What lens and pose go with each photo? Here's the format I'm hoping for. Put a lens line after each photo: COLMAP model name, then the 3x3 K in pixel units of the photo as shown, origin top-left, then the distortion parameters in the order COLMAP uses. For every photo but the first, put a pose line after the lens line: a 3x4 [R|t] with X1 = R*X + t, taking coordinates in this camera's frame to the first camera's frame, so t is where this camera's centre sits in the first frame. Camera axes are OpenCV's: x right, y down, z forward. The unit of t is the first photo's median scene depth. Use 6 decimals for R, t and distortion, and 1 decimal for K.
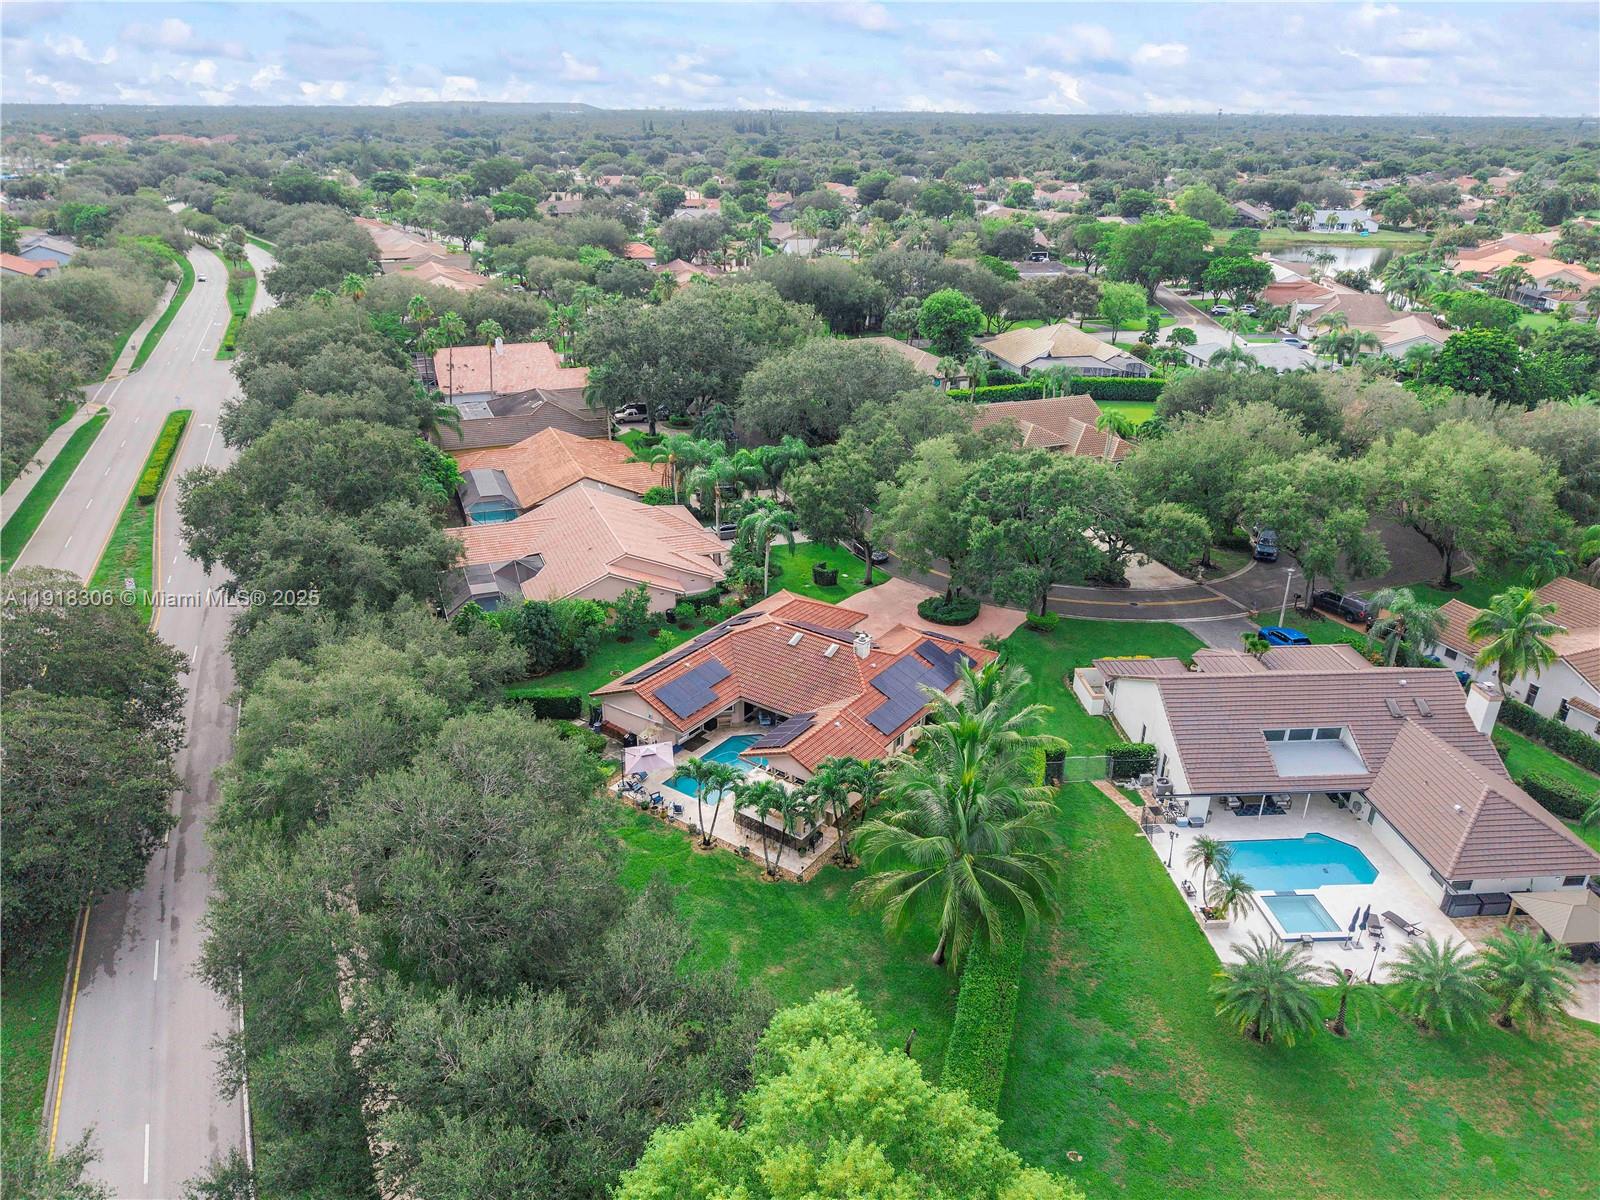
lens RADIAL K [[1109.6, 0, 800.0], [0, 1109.6, 600.0], [0, 0, 1]] dist [0.004074, 0.005949]
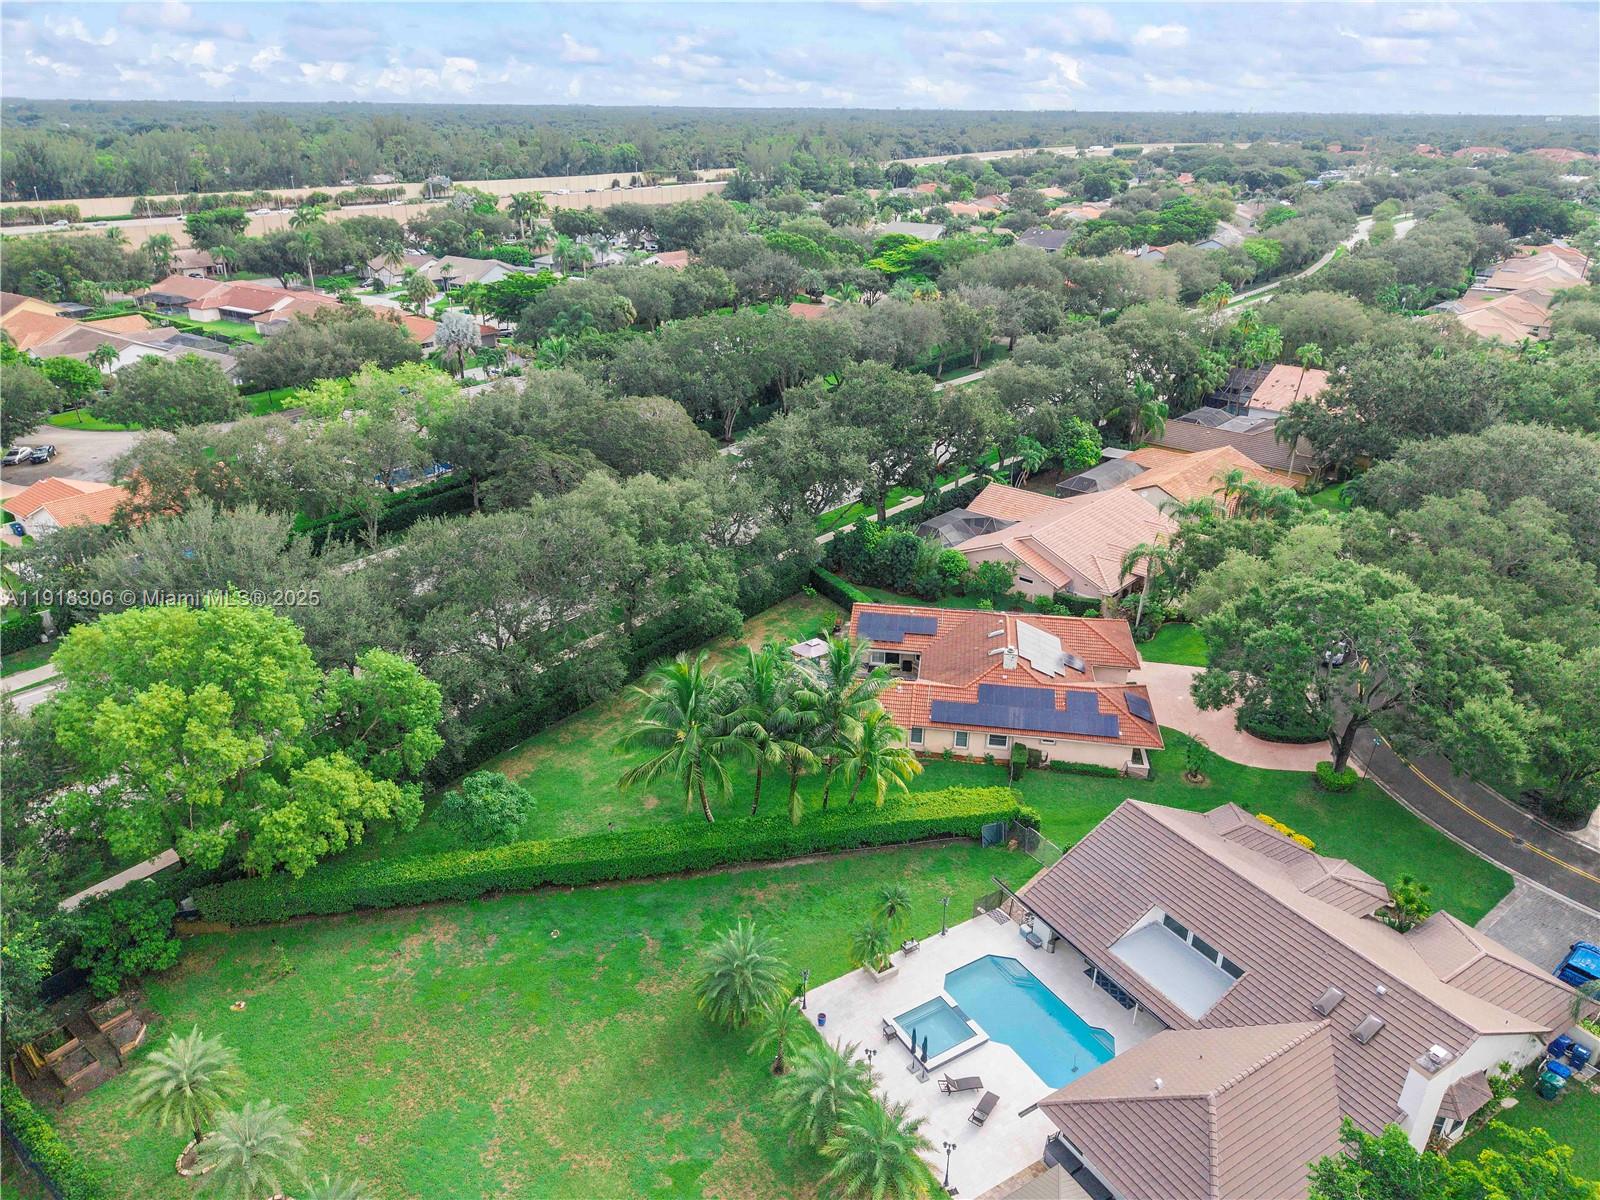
lens RADIAL K [[1128.2, 0, 797.2], [0, 1128.2, 574.3], [0, 0, 1]] dist [0.039016, -0.039136]
pose [[0.444280, 0.336109, -0.830449, 0.837215], [-0.365623, 0.914272, 0.174432, -0.143368], [0.817885, 0.226135, 0.529082, 0.262827]]
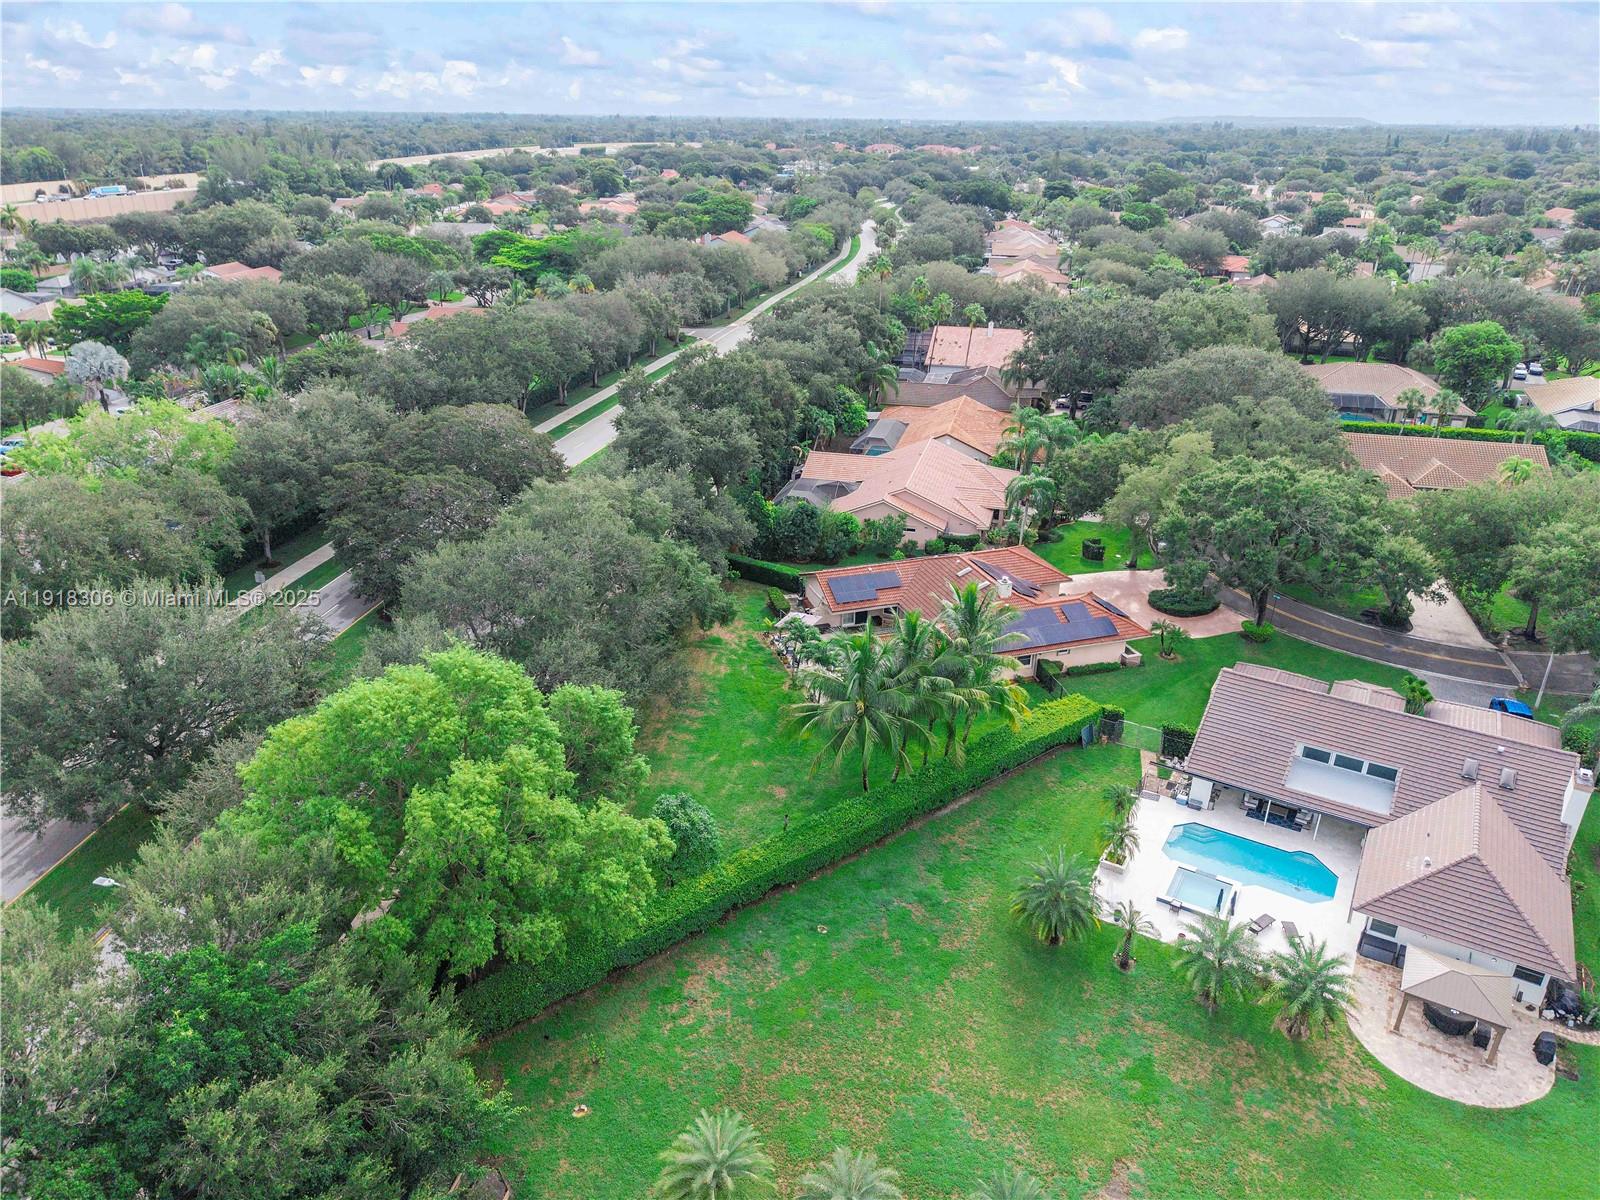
lens RADIAL K [[1110.3, 0, 795.7], [0, 1110.3, 575.2], [0, 0, 1]] dist [0.032932, -0.035283]
pose [[0.809326, 0.222043, -0.543772, 0.515607], [-0.238616, 0.970246, 0.041045, 0.034750], [0.536706, 0.096534, 0.838229, -0.085718]]
